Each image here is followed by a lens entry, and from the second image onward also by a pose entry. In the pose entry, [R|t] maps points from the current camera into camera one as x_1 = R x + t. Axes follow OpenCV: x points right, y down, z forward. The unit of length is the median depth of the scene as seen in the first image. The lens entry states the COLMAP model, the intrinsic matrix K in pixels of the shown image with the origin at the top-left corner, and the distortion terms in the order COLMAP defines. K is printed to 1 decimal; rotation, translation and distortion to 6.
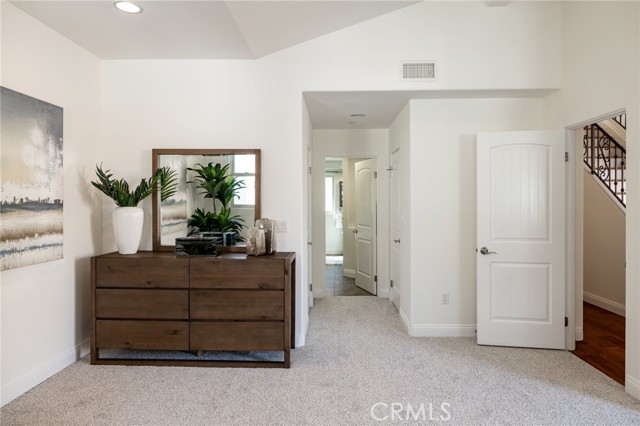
lens RADIAL K [[393.1, 0, 326.9], [0, 393.1, 205.7], [0, 0, 1]] dist [-0.002745, 0.001418]
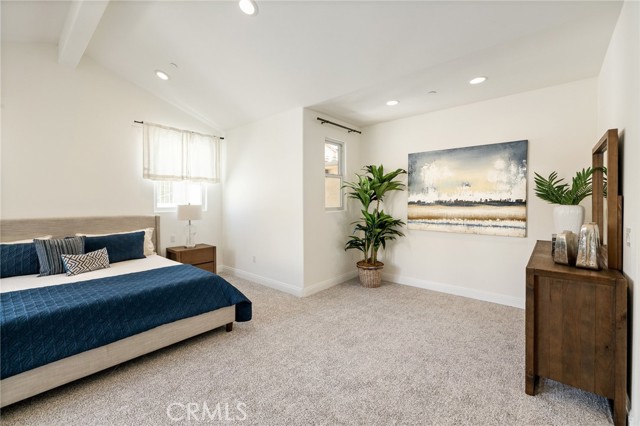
lens RADIAL K [[275.8, 0, 318.9], [0, 275.8, 203.5], [0, 0, 1]] dist [-0.001368, 0.000745]
pose [[-0.652051, 0.008432, -0.758128, 0.624261], [-0.003671, 0.999891, 0.014278, -0.011374], [0.758166, 0.012093, -0.651949, 1.002160]]
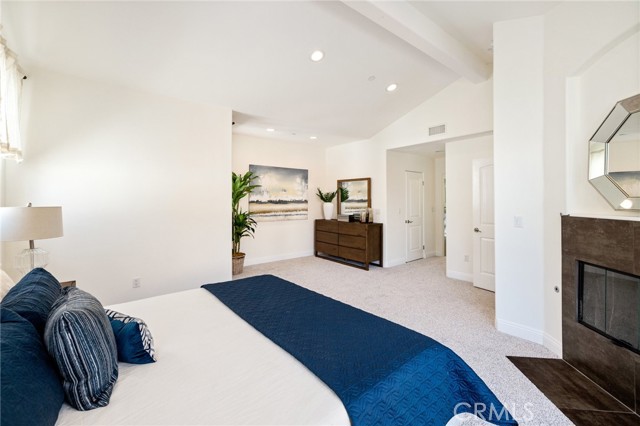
lens RADIAL K [[275.8, 0, 334.0], [0, 275.8, 203.3], [0, 0, 1]] dist [-0.001368, 0.000745]
pose [[0.666581, 0.008287, -0.745387, 0.975184], [-0.006938, 0.999964, 0.004913, -0.000561], [0.745400, 0.001896, 0.666614, -0.253493]]
